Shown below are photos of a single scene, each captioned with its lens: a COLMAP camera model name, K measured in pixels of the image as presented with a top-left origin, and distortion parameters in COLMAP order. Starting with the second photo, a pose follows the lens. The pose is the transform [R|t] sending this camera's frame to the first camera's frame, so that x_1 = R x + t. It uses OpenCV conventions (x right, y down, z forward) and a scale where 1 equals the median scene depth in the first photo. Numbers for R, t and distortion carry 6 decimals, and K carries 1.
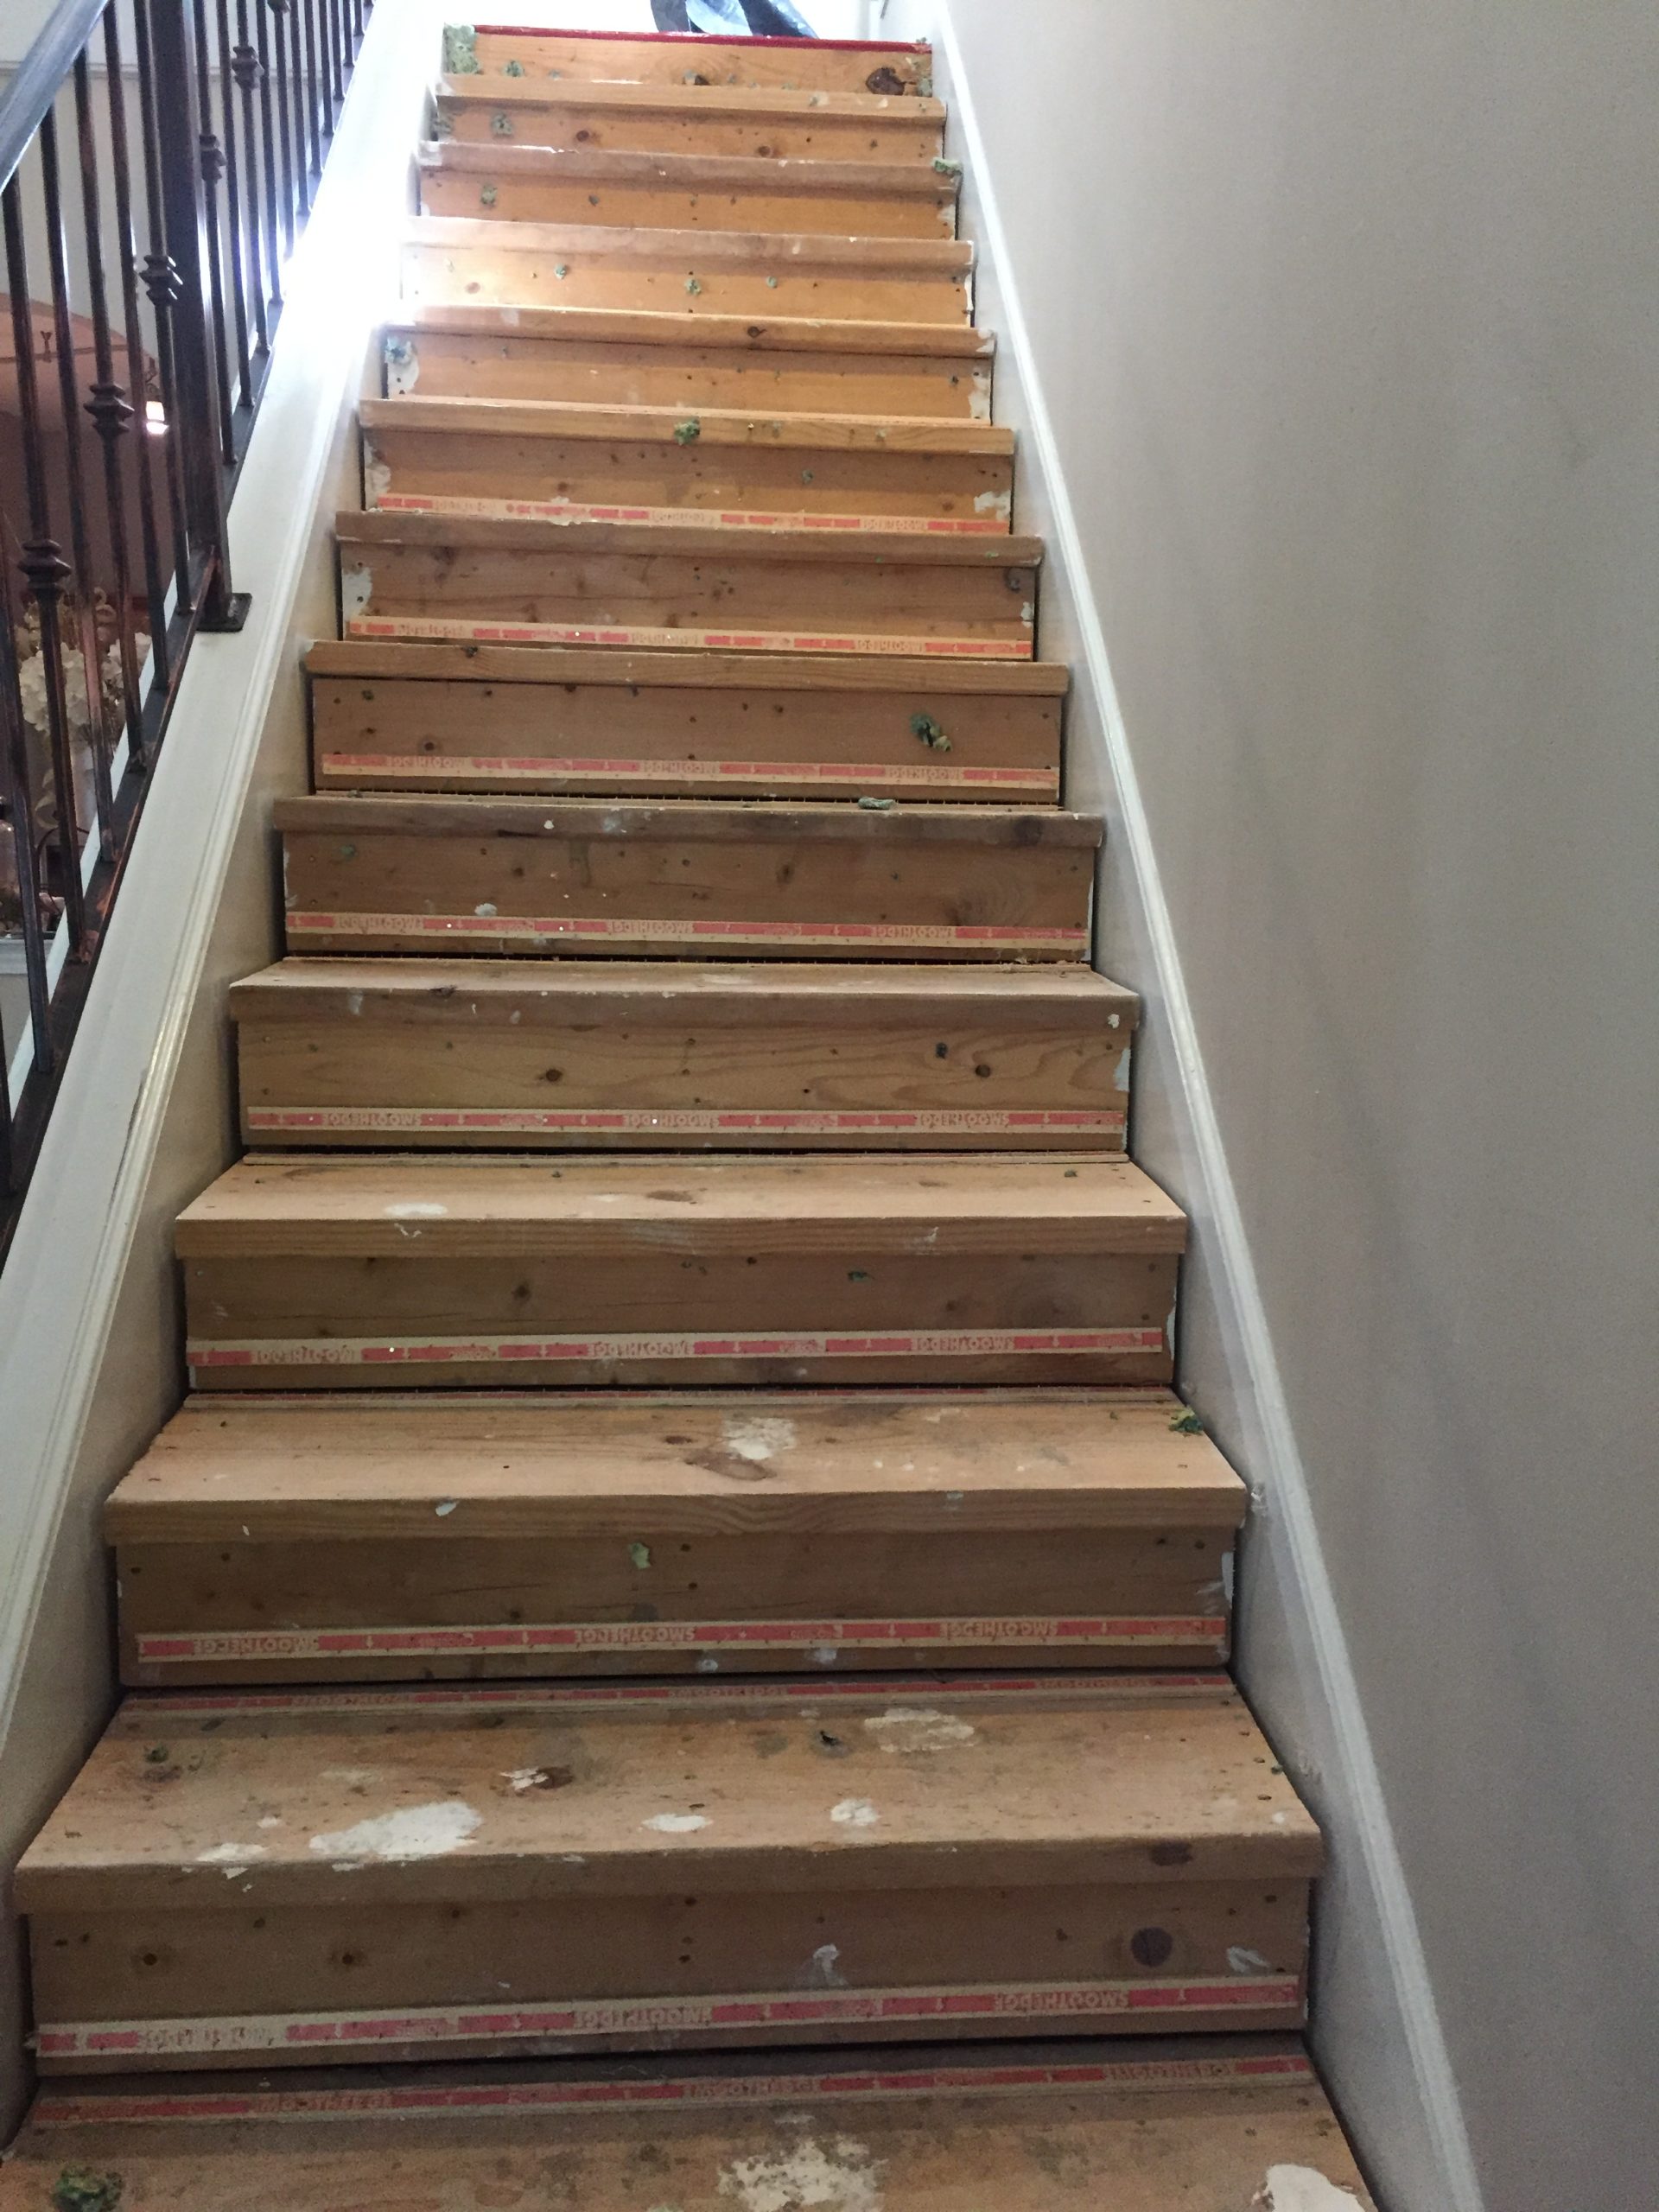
lens RADIAL K [[1879.2, 0, 833.1], [0, 1879.2, 1100.9], [0, 0, 1]] dist [0.016060, -0.062833]
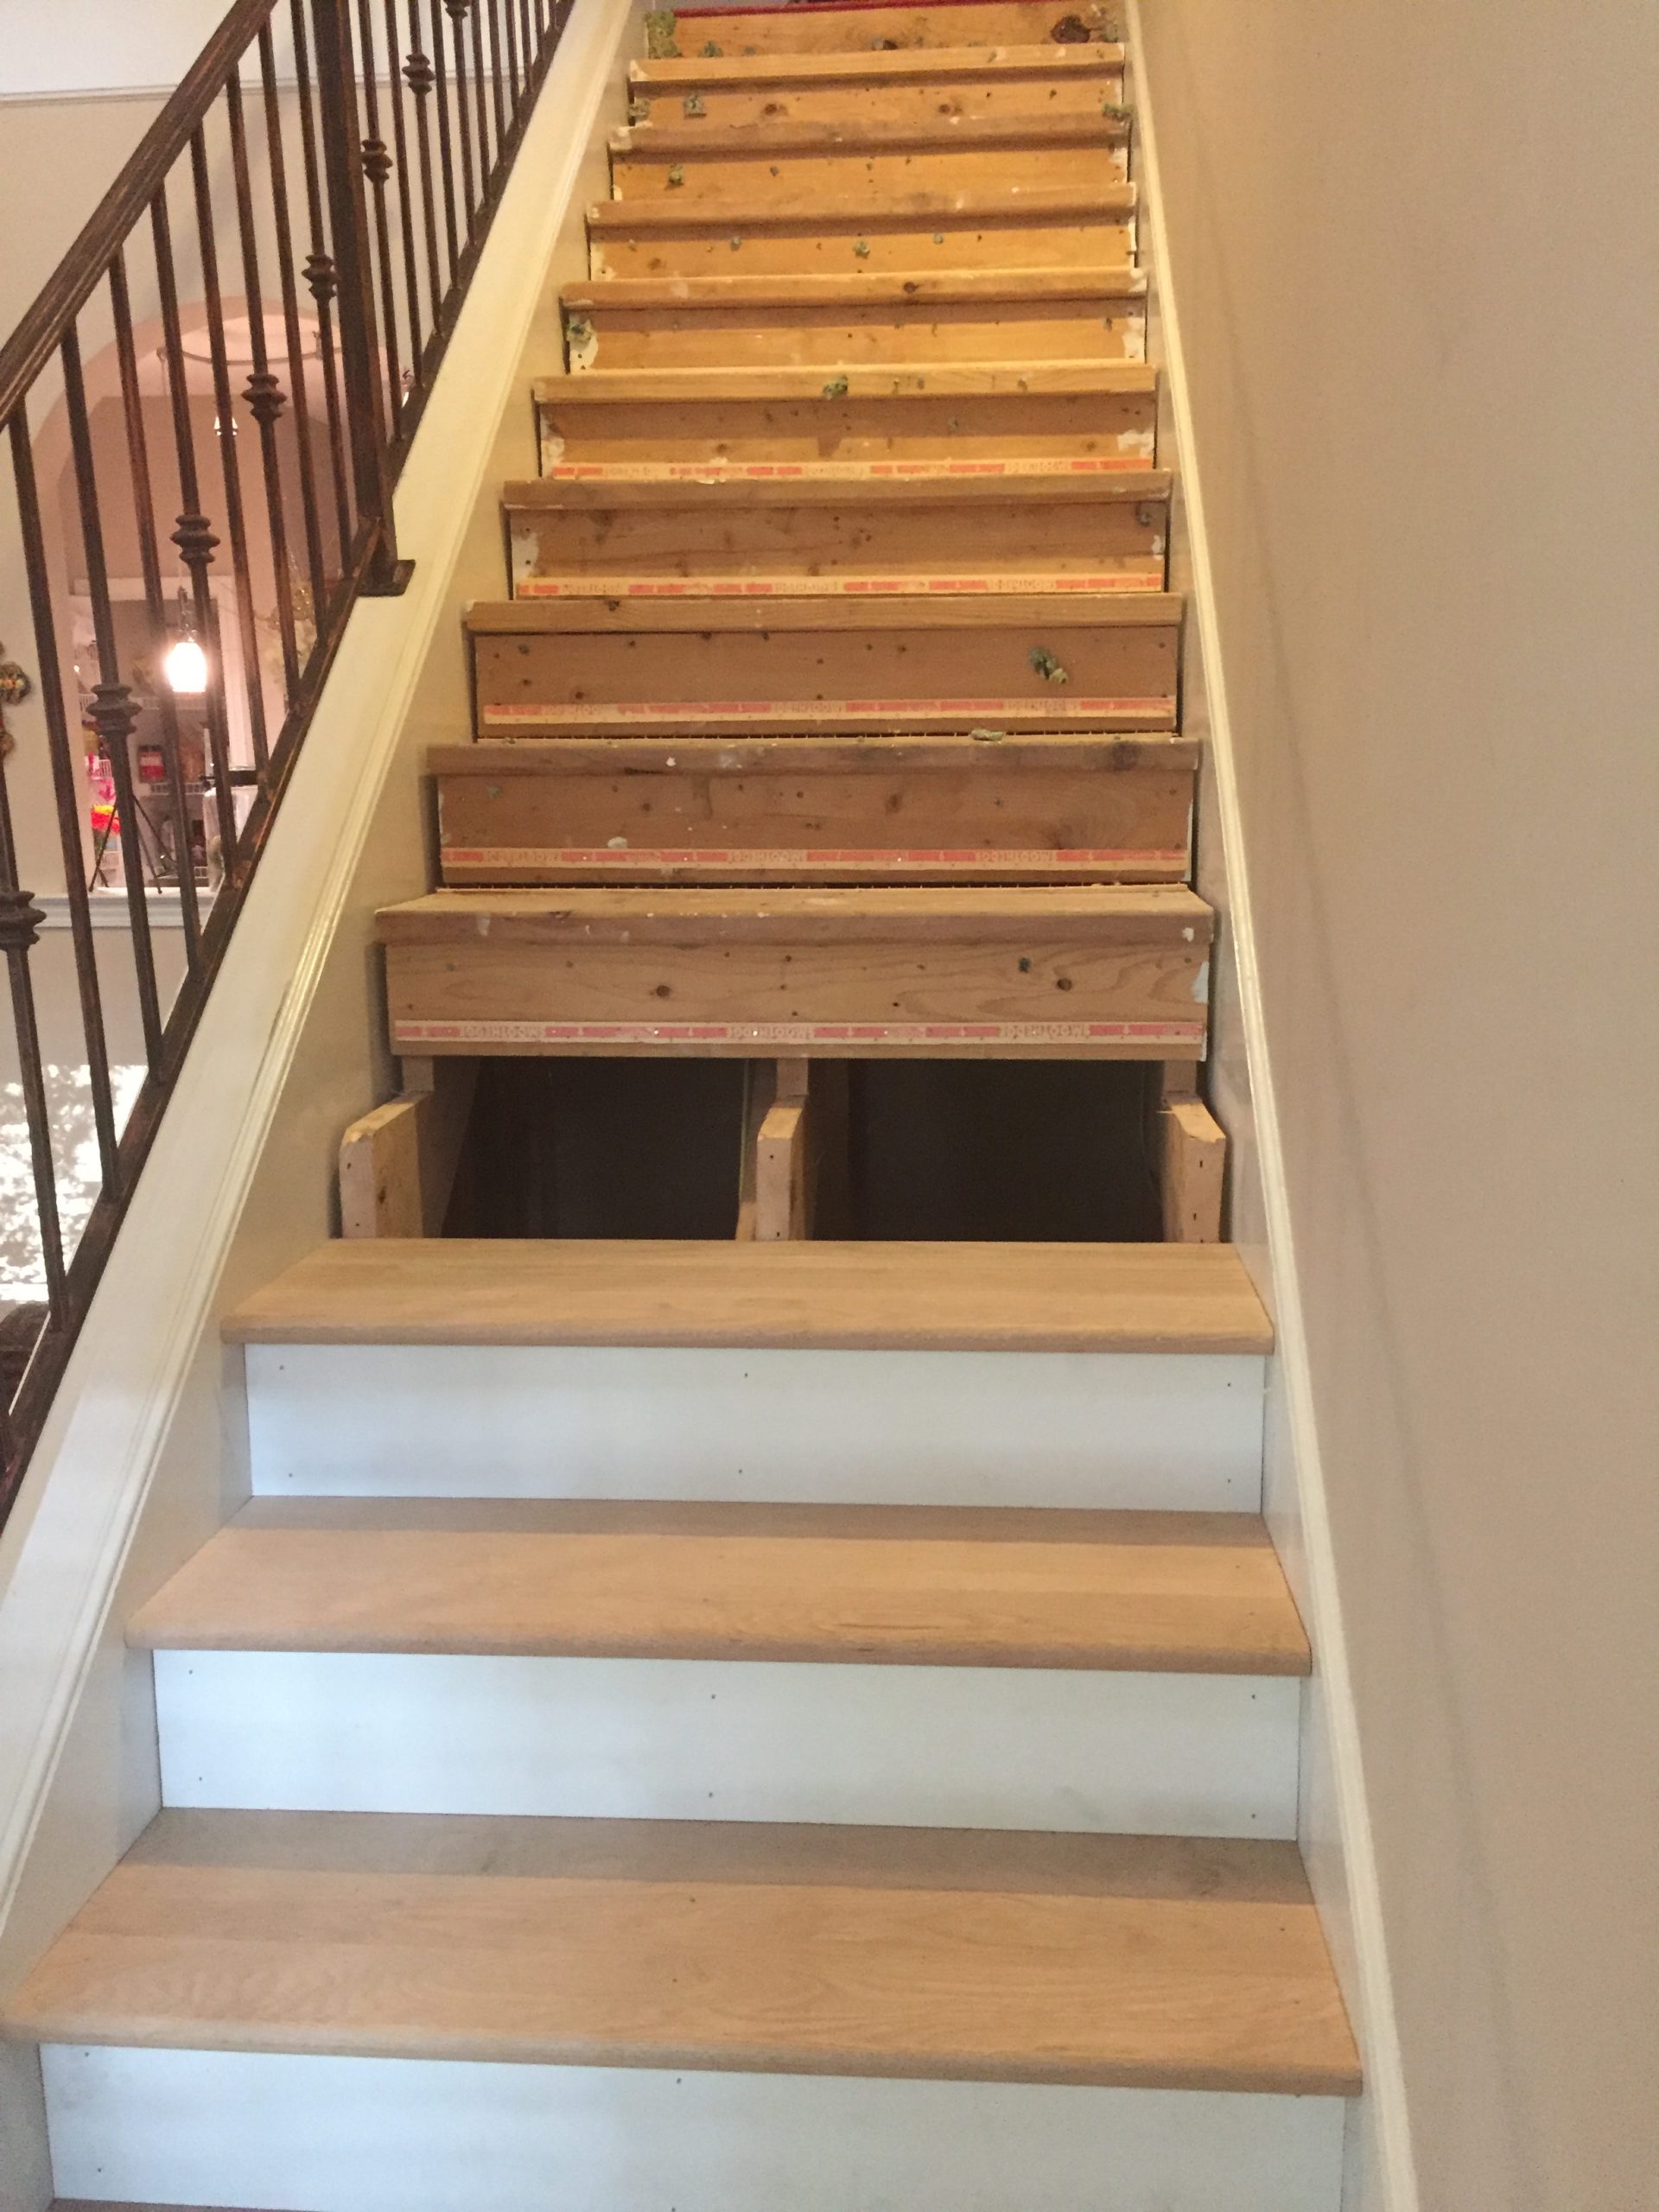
lens RADIAL K [[1879.2, 0, 829.3], [0, 1879.2, 1115.6], [0, 0, 1]] dist [0.016060, -0.062833]
pose [[0.985926, 0.003624, -0.167146, 0.108908], [0.000357, 0.999717, 0.023779, 0.027829], [0.167185, -0.023504, 0.985645, -0.048464]]
